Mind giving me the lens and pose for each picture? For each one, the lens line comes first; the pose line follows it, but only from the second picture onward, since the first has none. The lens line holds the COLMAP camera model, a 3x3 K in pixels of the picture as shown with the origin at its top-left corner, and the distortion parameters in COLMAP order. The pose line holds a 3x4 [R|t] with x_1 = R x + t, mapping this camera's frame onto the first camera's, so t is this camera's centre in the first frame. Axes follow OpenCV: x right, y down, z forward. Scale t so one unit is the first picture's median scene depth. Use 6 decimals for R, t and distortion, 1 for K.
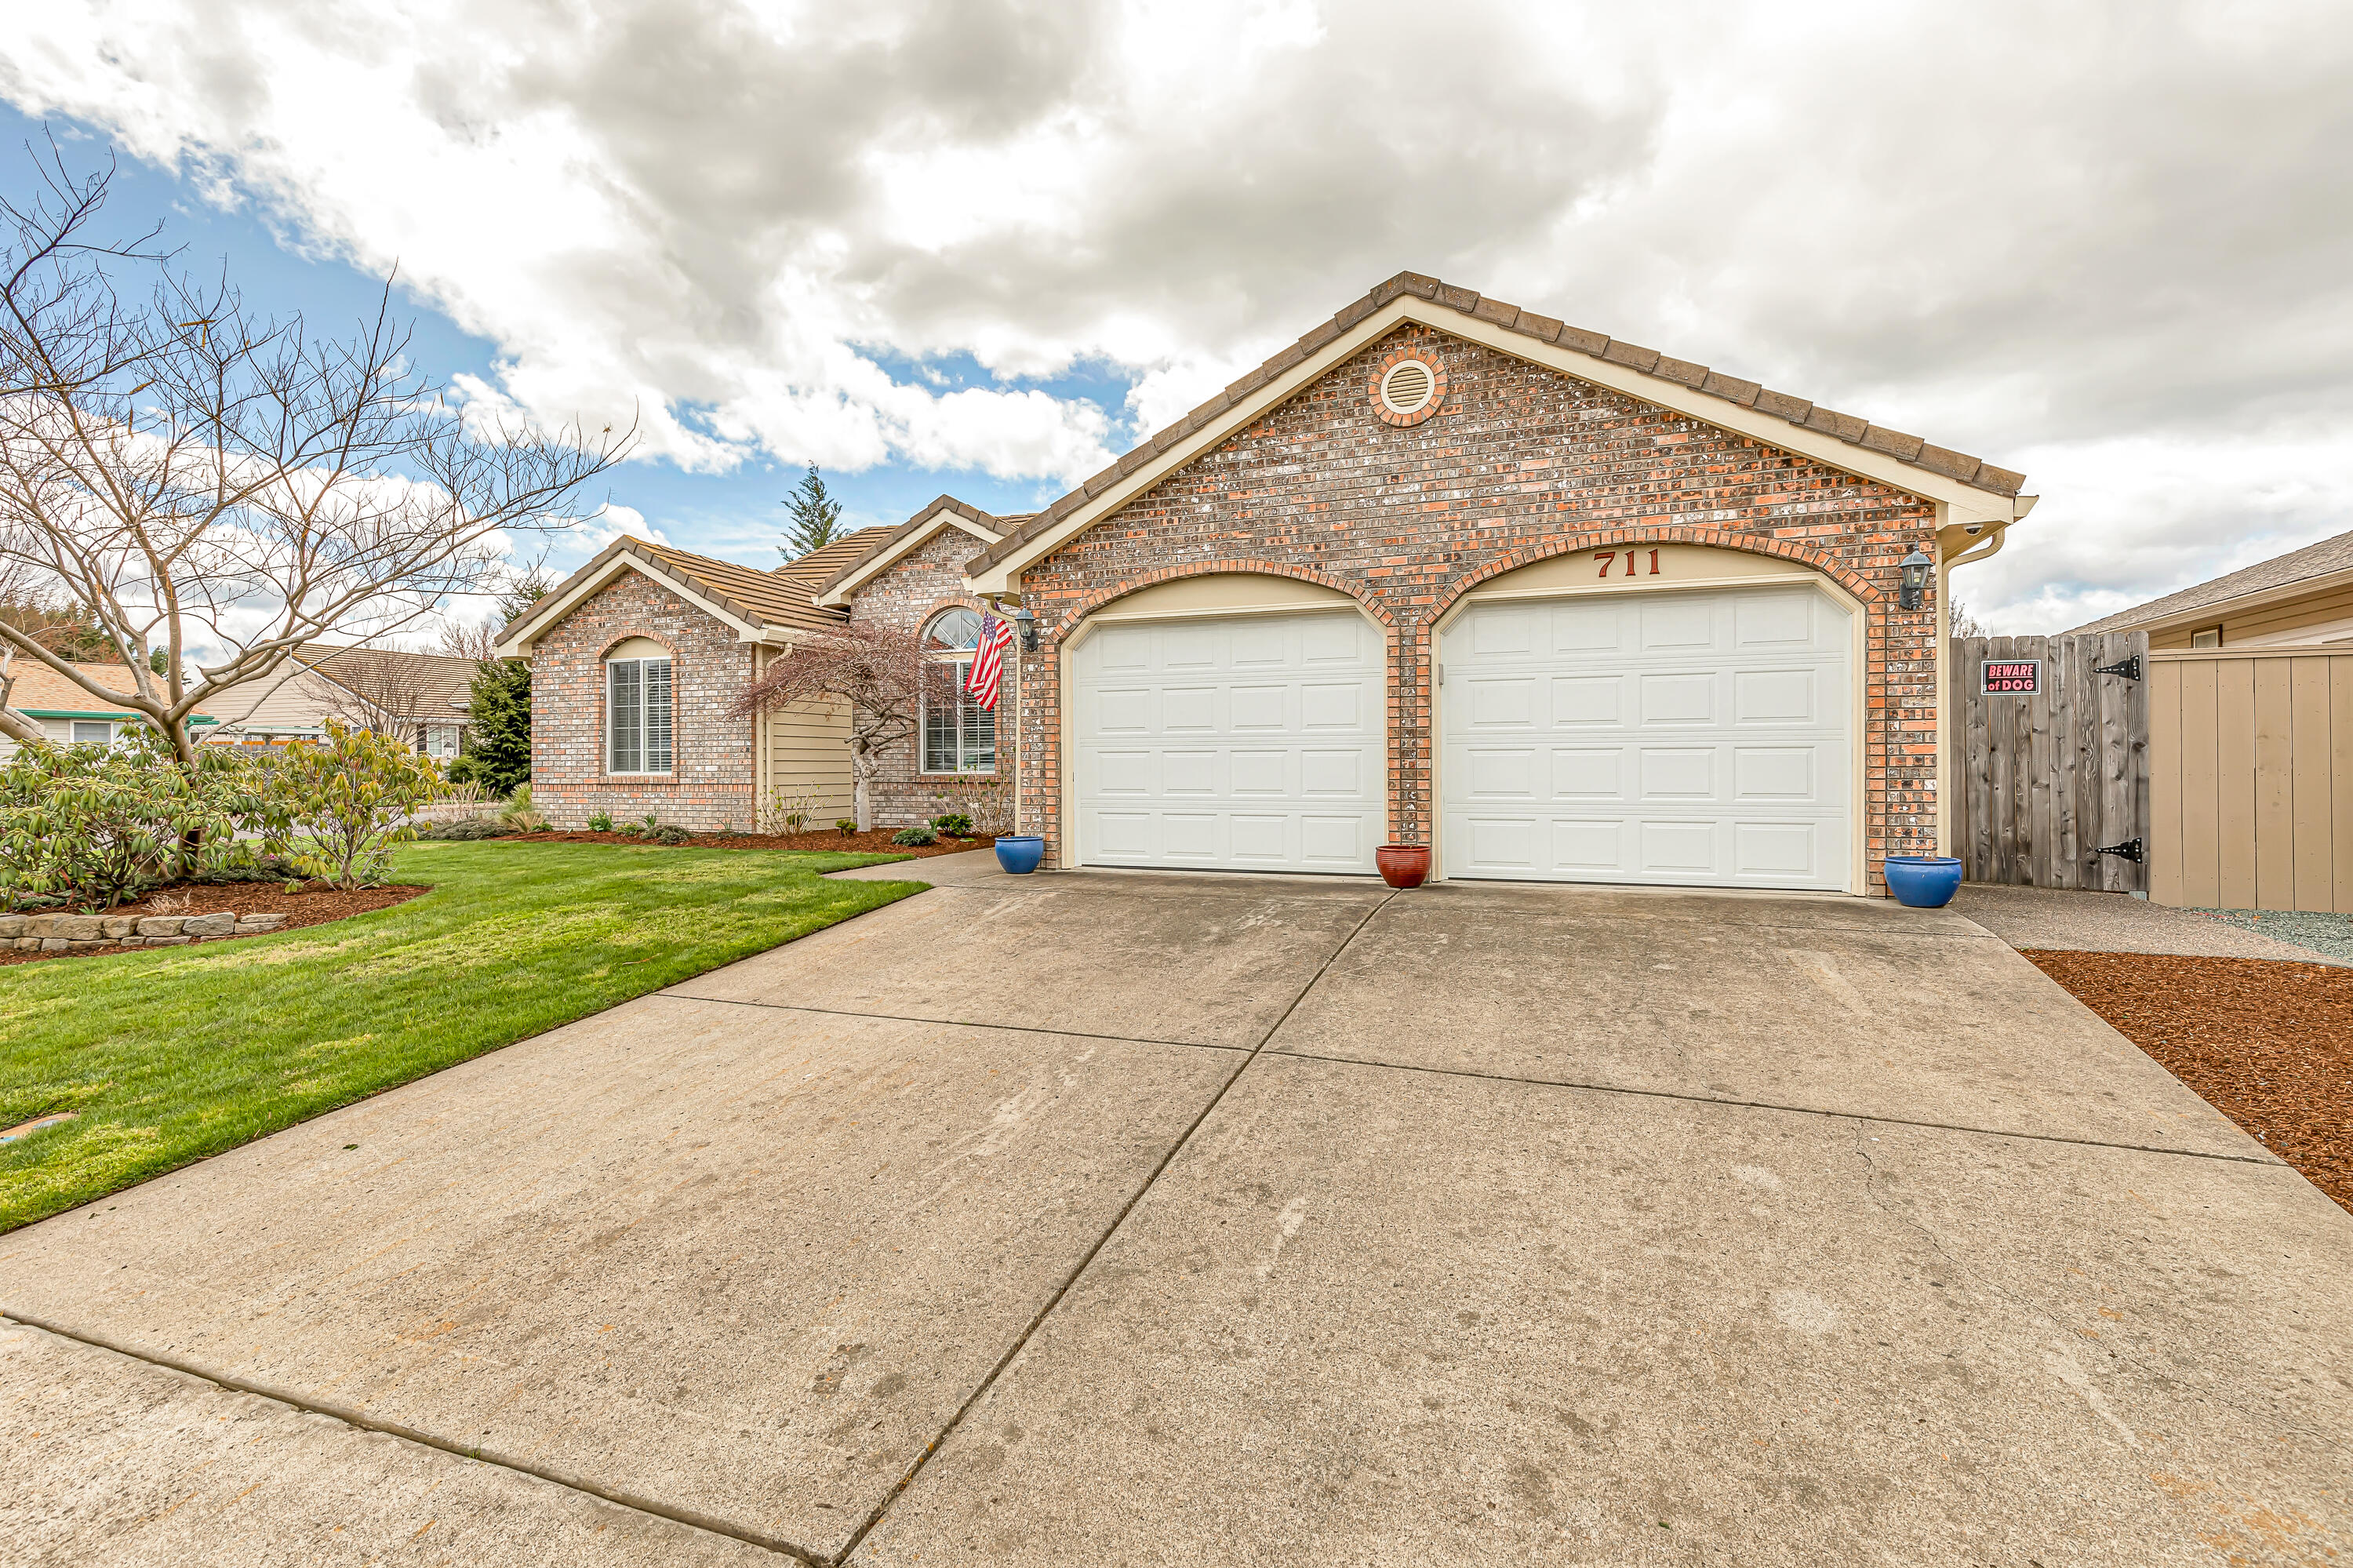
lens RADIAL K [[1061.8, 0, 1180.1], [0, 1061.8, 766.2], [0, 0, 1]] dist [0.010558, -0.000197]
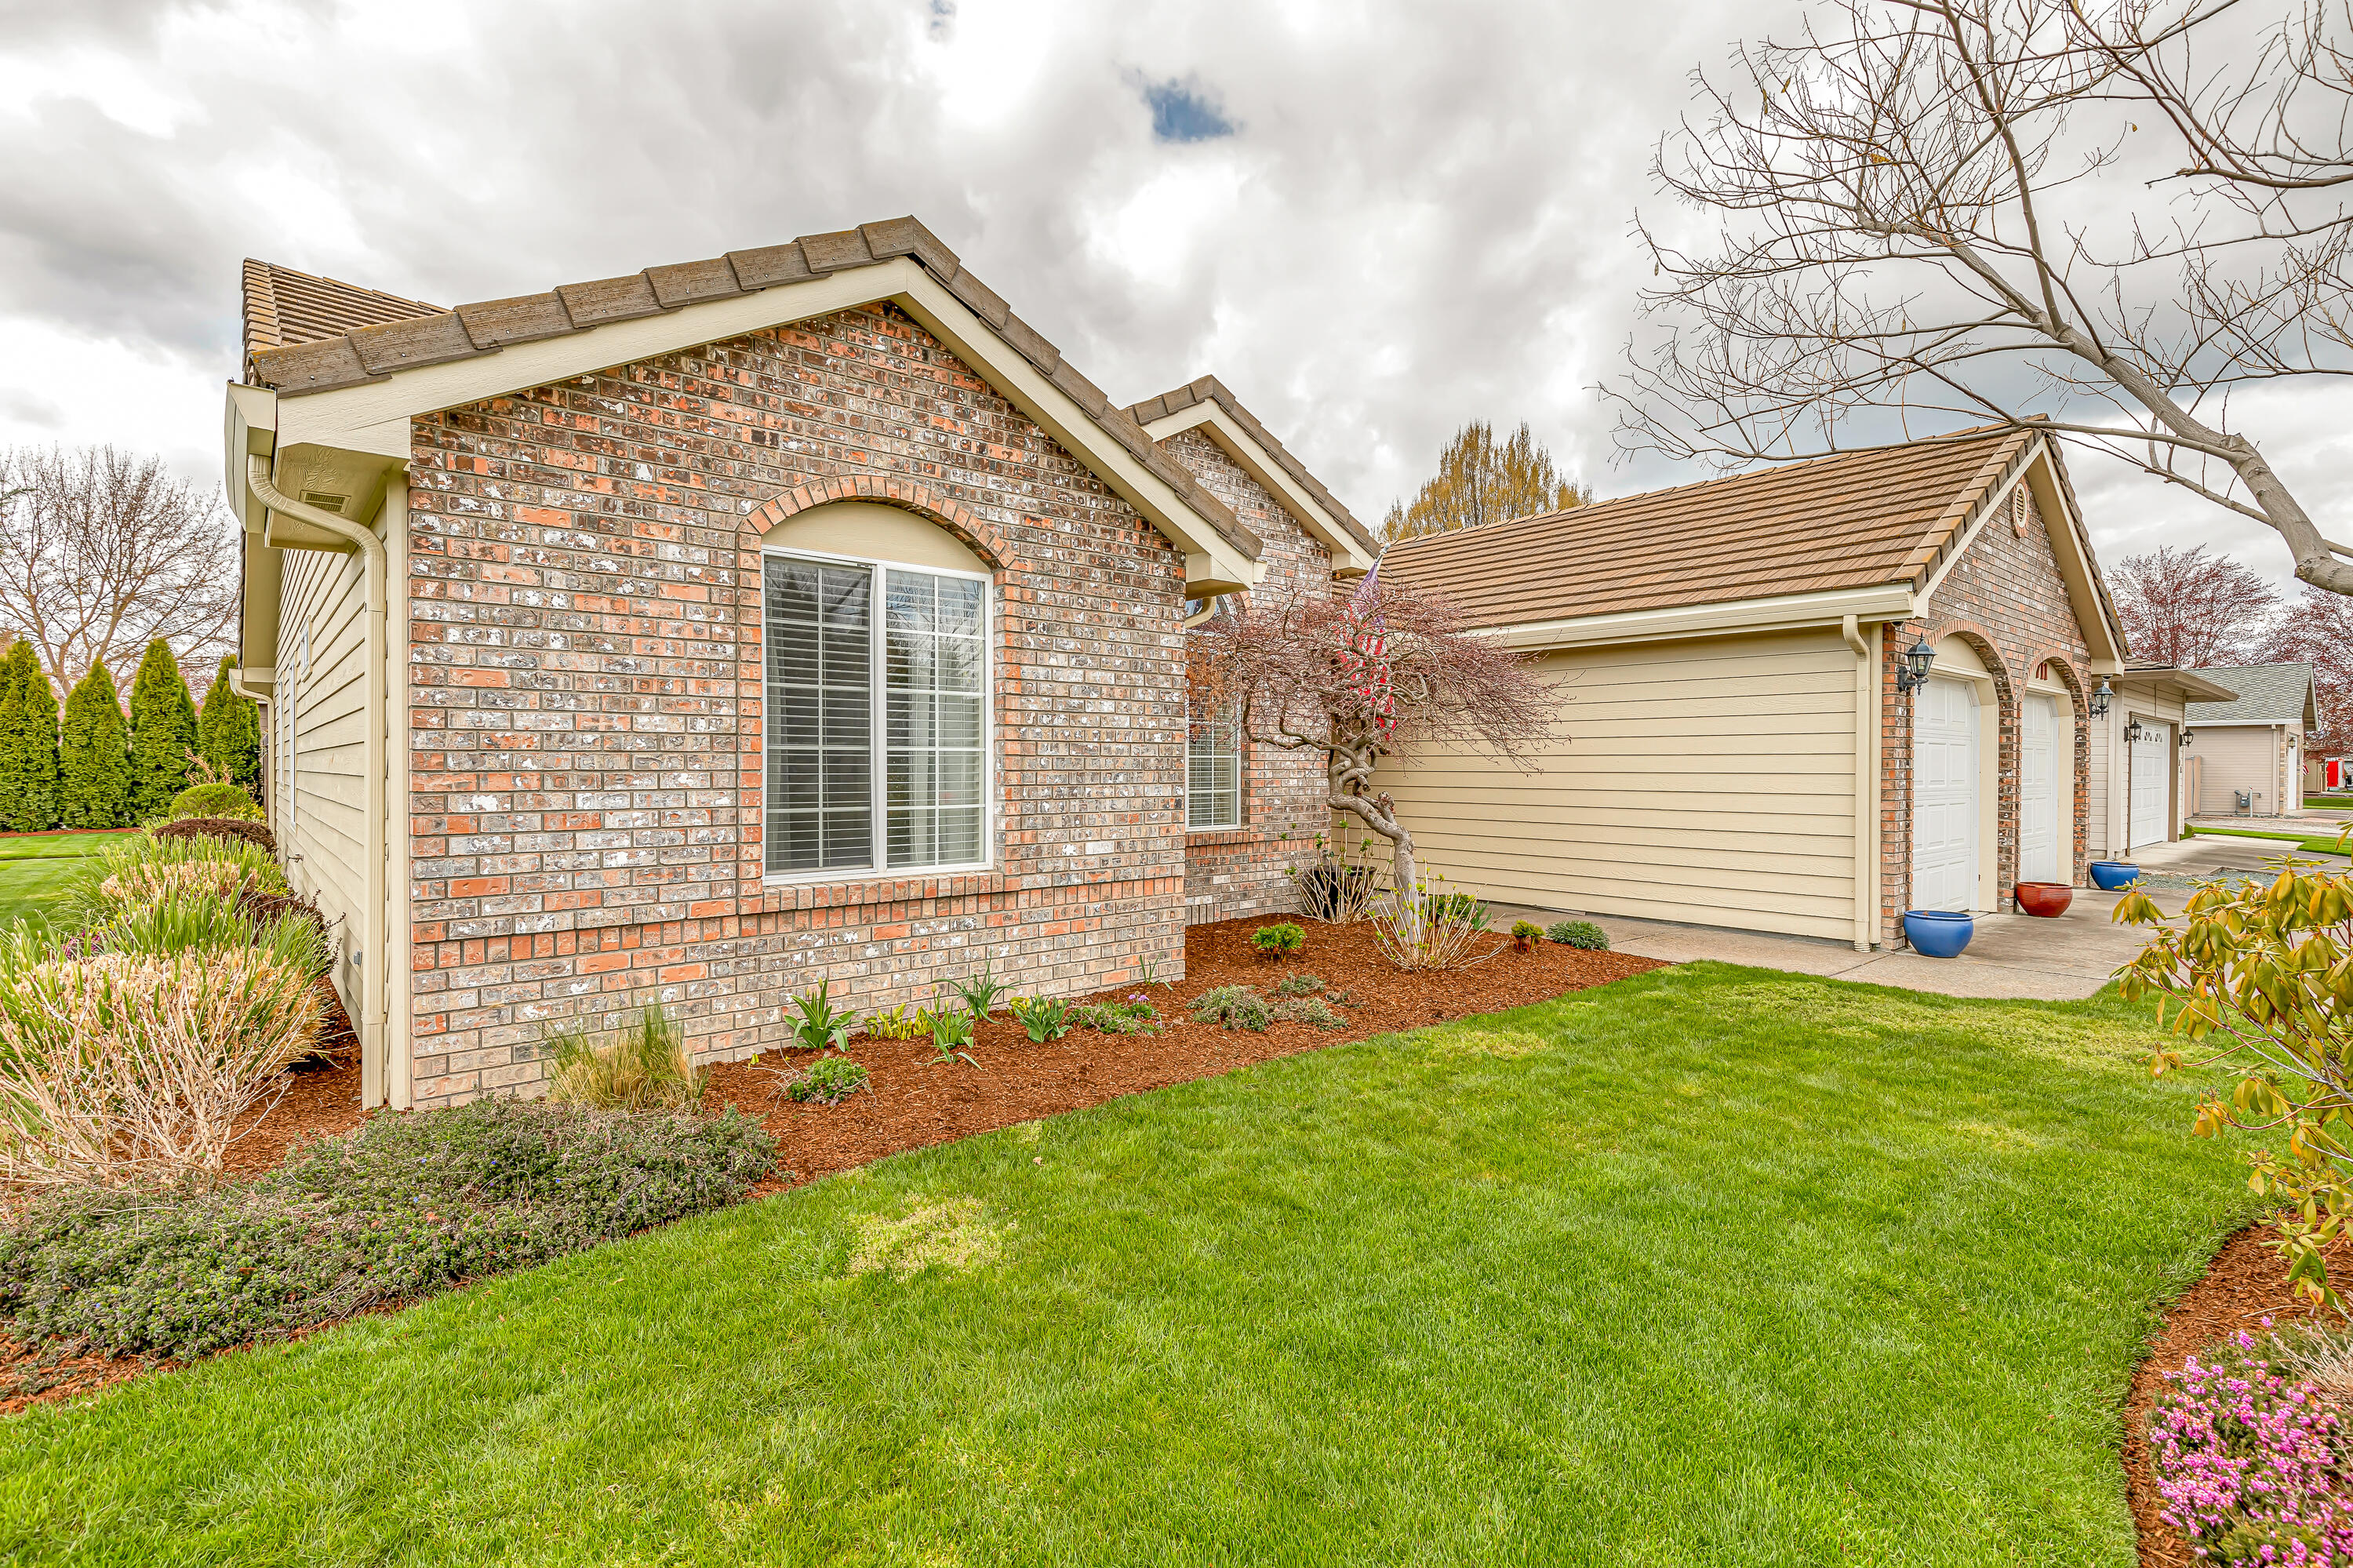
lens RADIAL K [[1061.8, 0, 1180.1], [0, 1061.8, 766.2], [0, 0, 1]] dist [0.010558, -0.000197]
pose [[0.479775, 0.008544, 0.877350, -0.769964], [0.008341, 0.999863, -0.014298, -0.023547], [-0.877352, 0.014178, 0.479638, 0.722652]]
